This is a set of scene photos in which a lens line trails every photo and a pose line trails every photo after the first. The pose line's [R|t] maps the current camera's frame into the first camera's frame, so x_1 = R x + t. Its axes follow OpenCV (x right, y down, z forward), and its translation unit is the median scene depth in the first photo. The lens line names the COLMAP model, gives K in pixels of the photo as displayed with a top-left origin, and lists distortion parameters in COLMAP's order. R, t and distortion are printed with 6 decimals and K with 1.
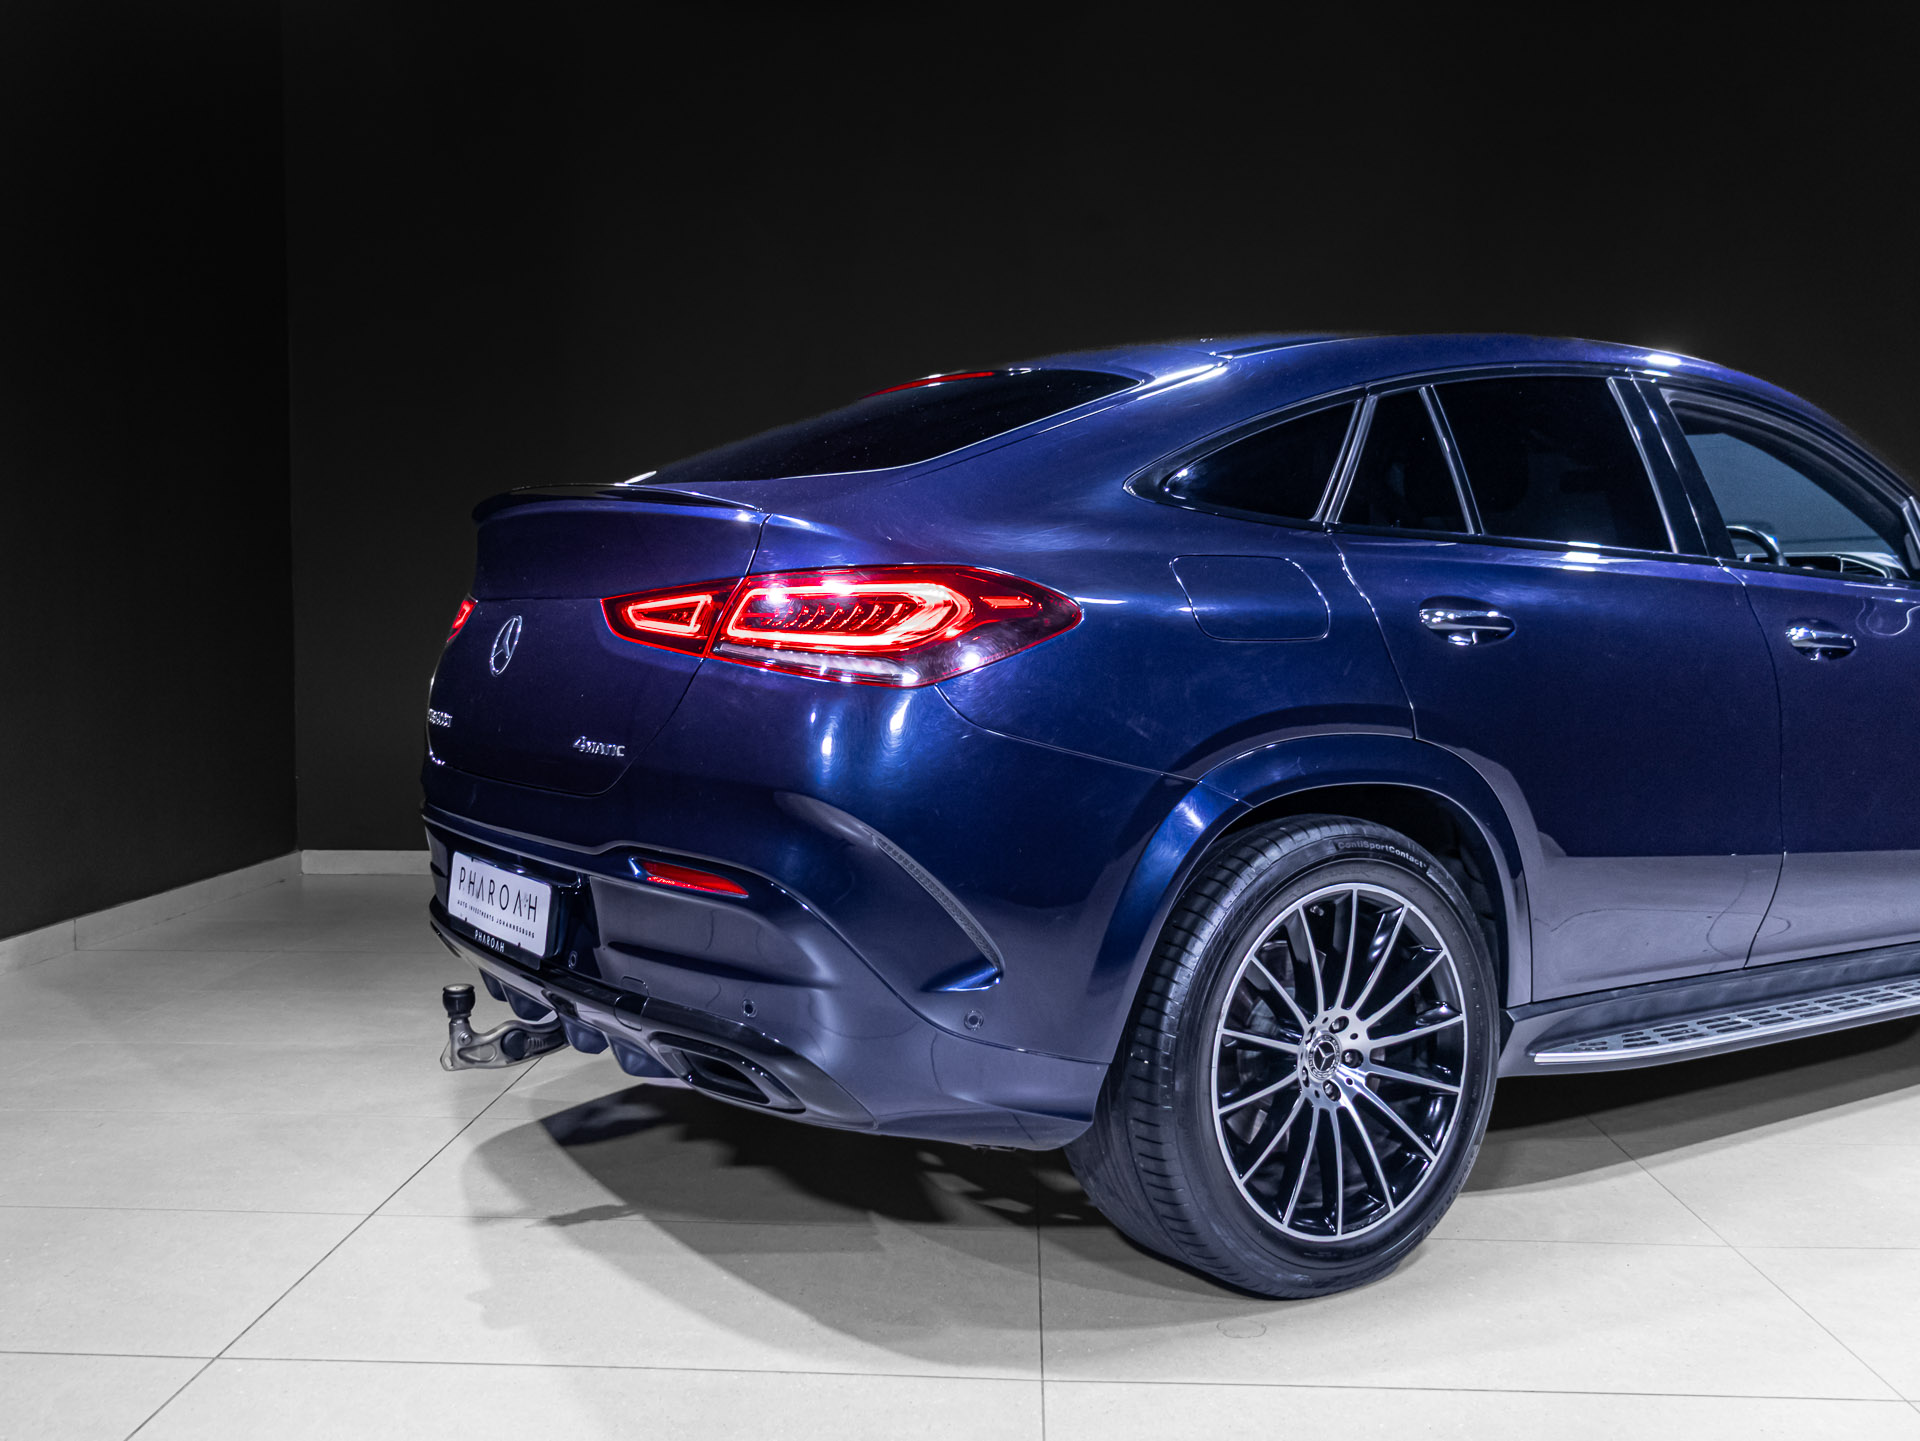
lens RADIAL K [[1740.4, 0, 945.1], [0, 1740.4, 726.9], [0, 0, 1]] dist [0.006972, 0.003404]
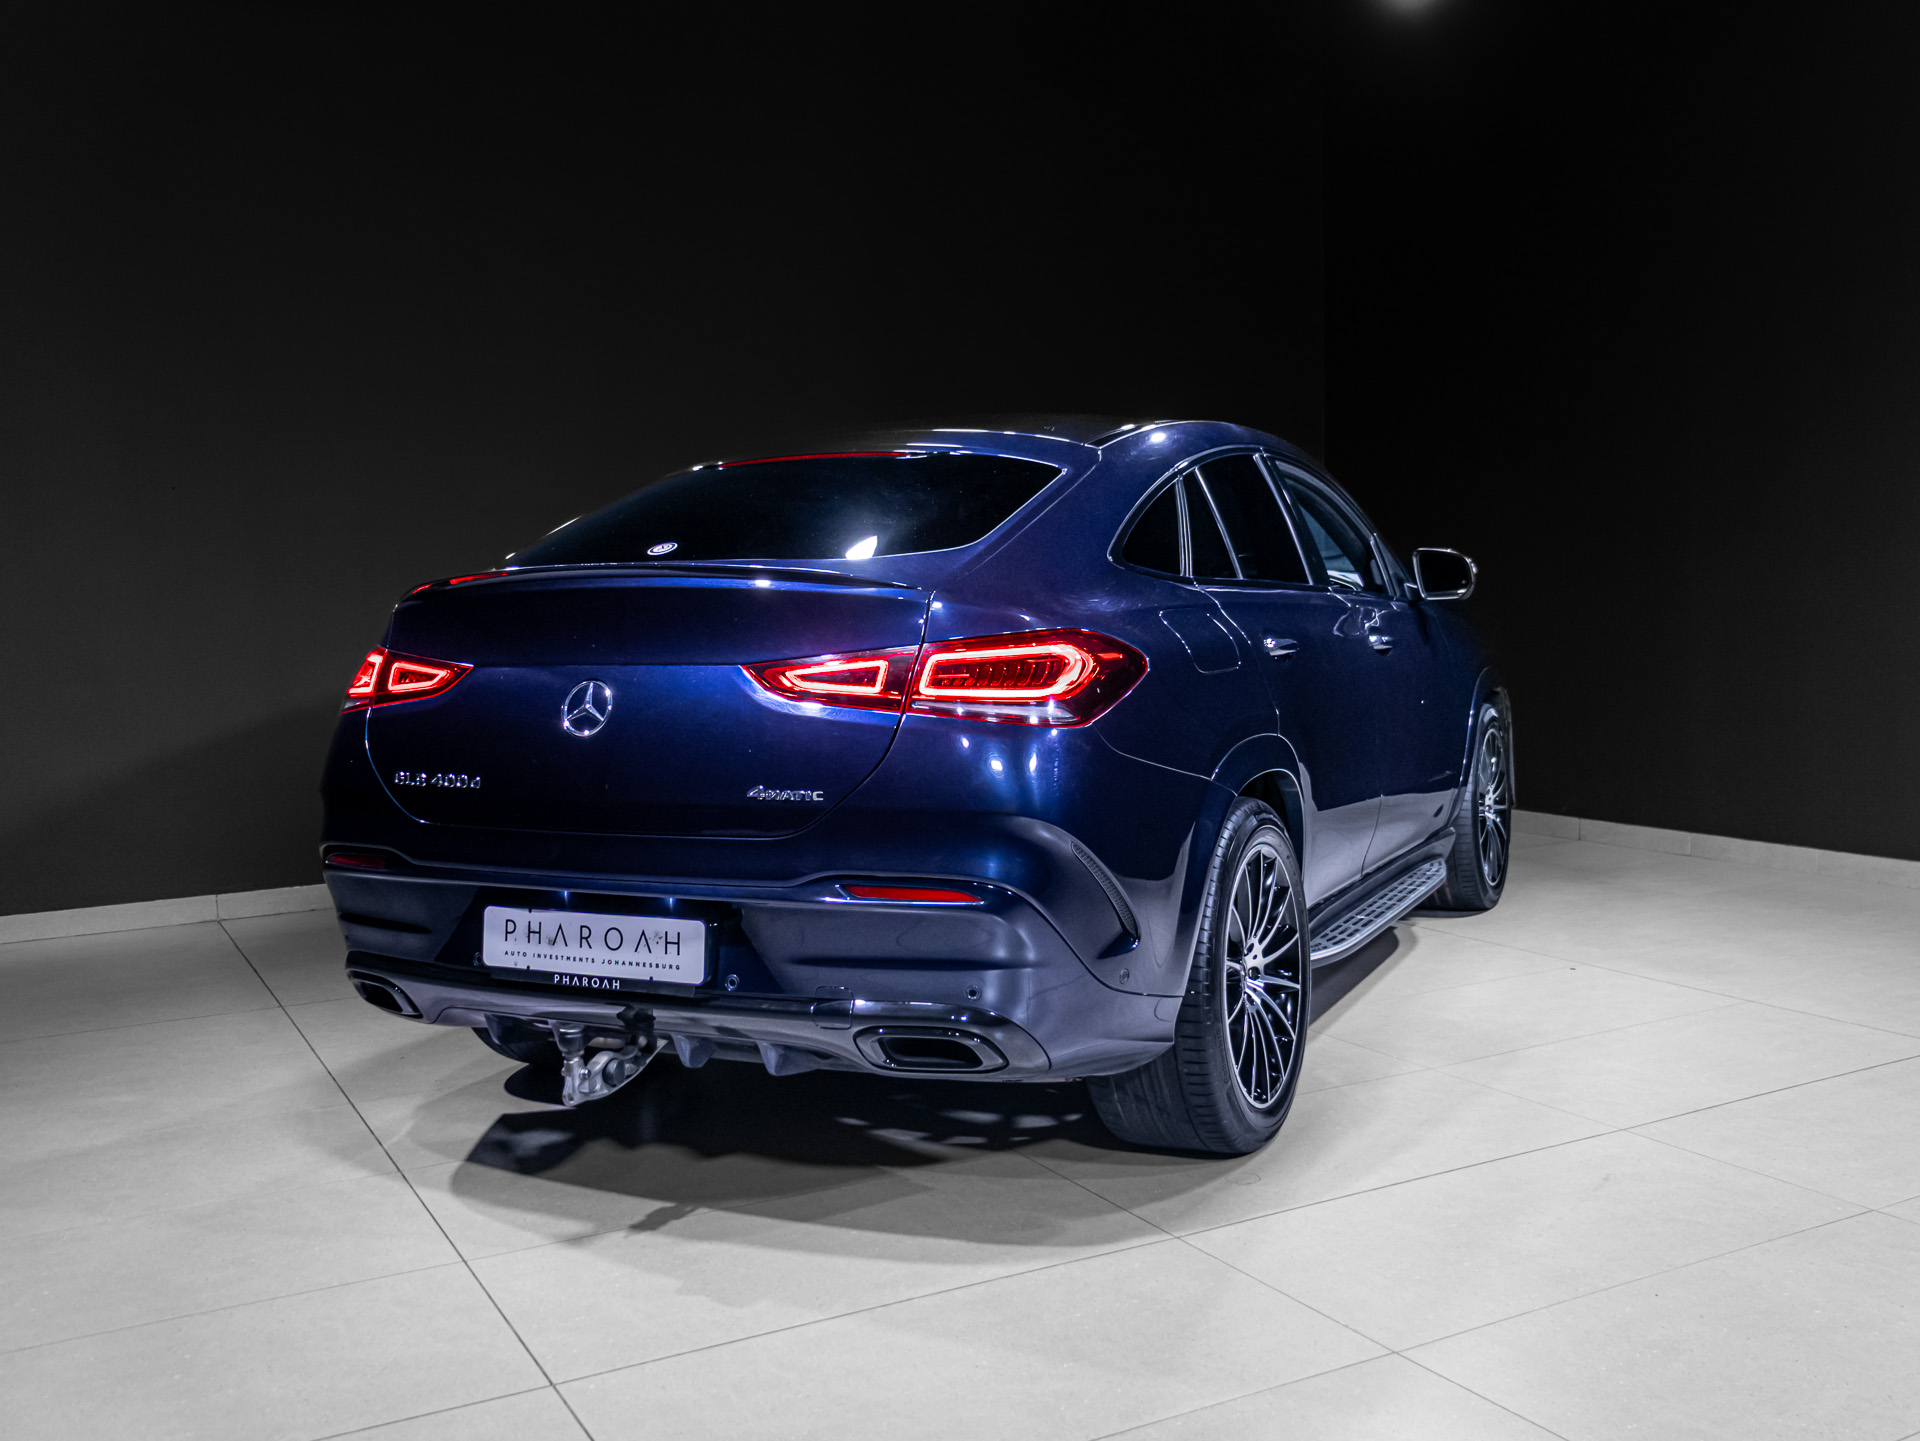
lens RADIAL K [[1783.5, 0, 963.2], [0, 1783.5, 719.1], [0, 0, 1]] dist [-0.003285, -0.004565]
pose [[0.856085, -0.067510, 0.512406, -0.662903], [0.063000, 0.997670, 0.026189, -0.058638], [-0.512980, 0.009861, 0.858344, -0.080726]]
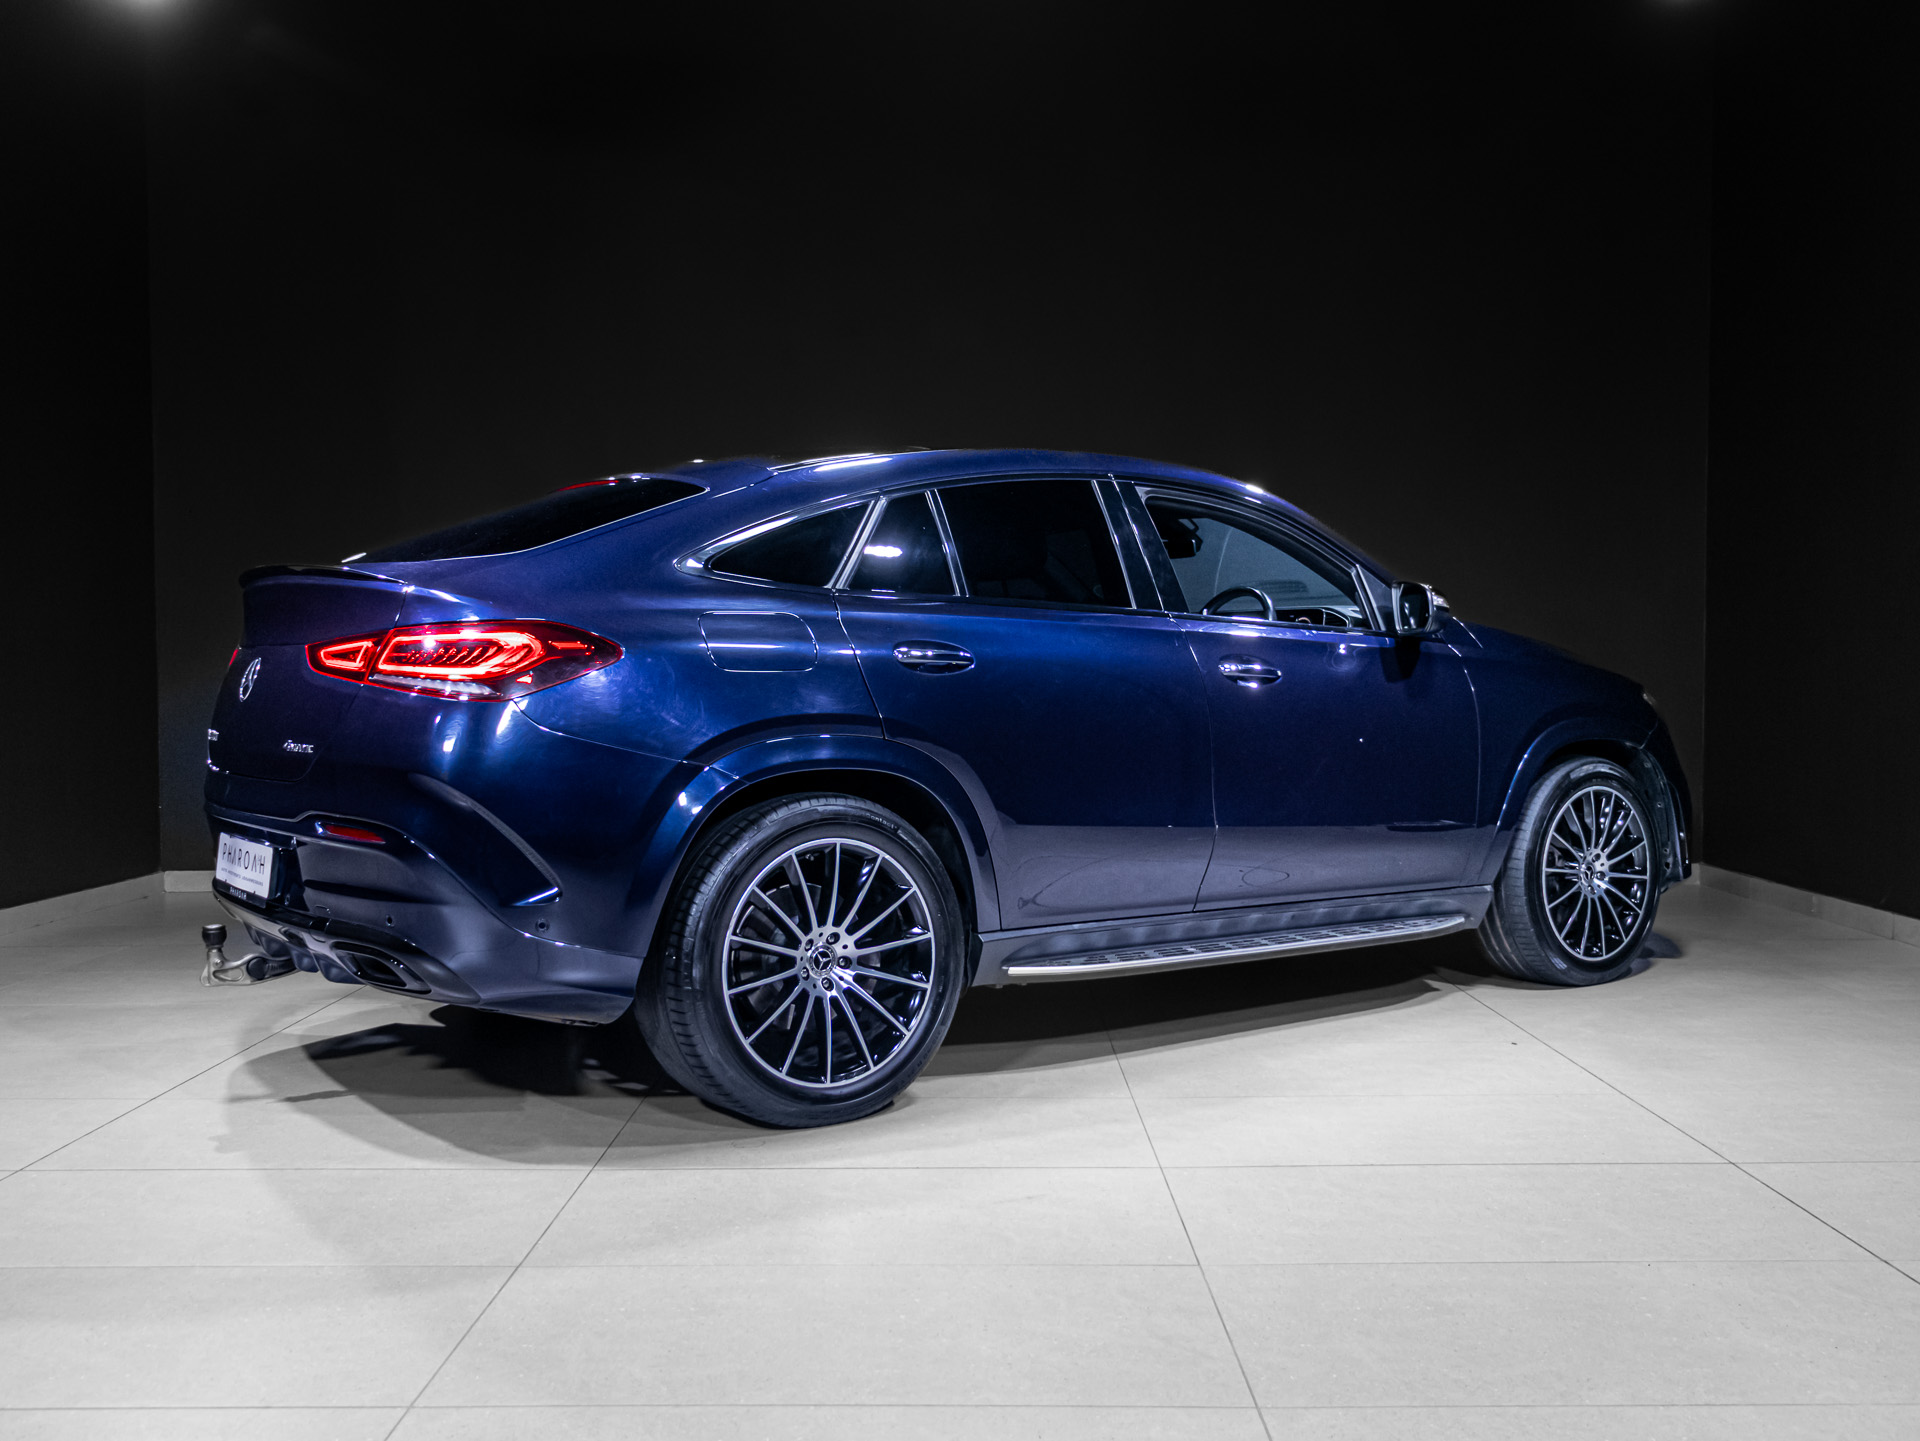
lens RADIAL K [[1738.1, 0, 961.0], [0, 1738.1, 723.5], [0, 0, 1]] dist [0.002999, 0.013161]
pose [[0.998949, -0.008797, 0.044991, 0.267989], [0.010232, 0.999442, -0.031786, 0.040709], [-0.044686, 0.032213, 0.998482, -0.437244]]
